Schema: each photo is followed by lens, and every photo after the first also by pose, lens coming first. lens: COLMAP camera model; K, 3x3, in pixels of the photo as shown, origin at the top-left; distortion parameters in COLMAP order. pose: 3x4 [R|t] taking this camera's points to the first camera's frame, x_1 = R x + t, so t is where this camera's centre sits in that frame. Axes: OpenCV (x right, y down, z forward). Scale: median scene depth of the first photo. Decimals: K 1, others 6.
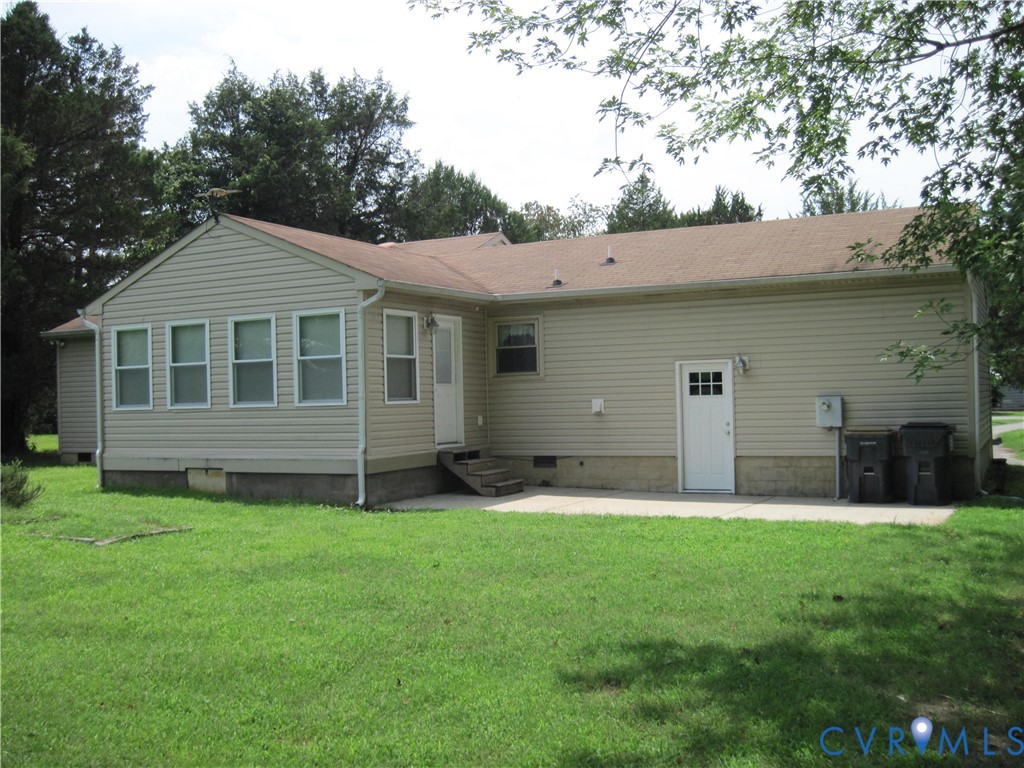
lens RADIAL K [[1040.1, 0, 512.0], [0, 1040.1, 384.0], [0, 0, 1]] dist [-0.107702, 0.010992]
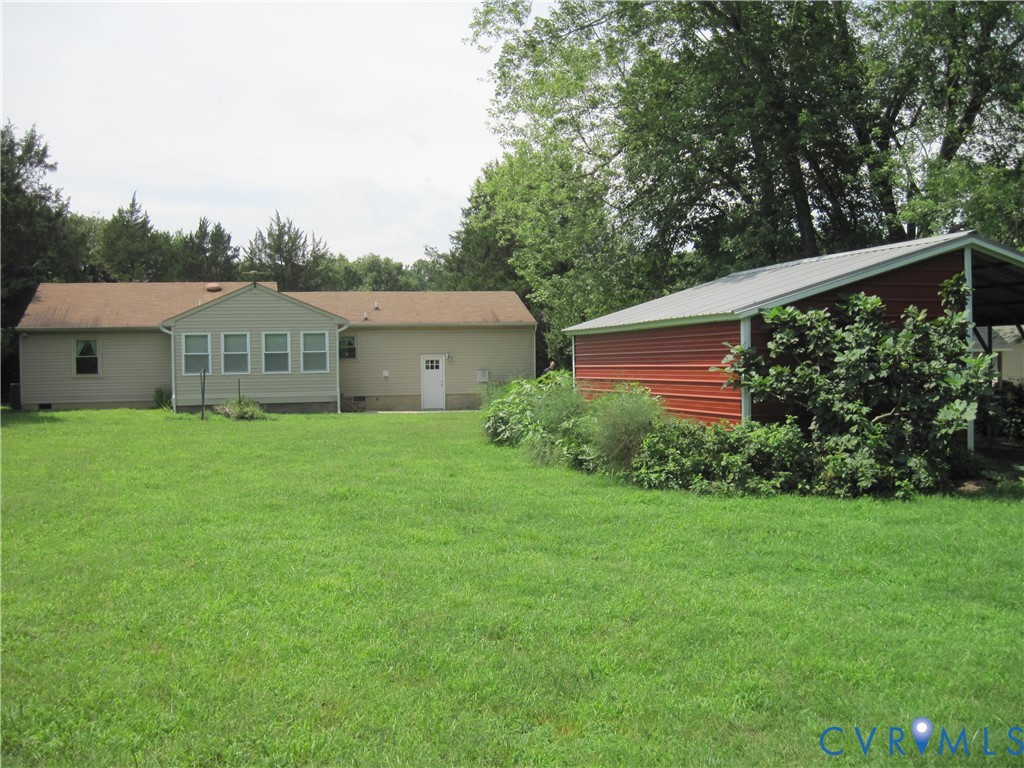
lens RADIAL K [[1040.1, 0, 512.0], [0, 1040.1, 384.0], [0, 0, 1]] dist [-0.107702, 0.010992]
pose [[0.758139, -0.002183, 0.652090, -1.263384], [-0.010070, 0.999836, 0.015055, 0.006539], [-0.652016, -0.017980, 0.757992, -0.970701]]
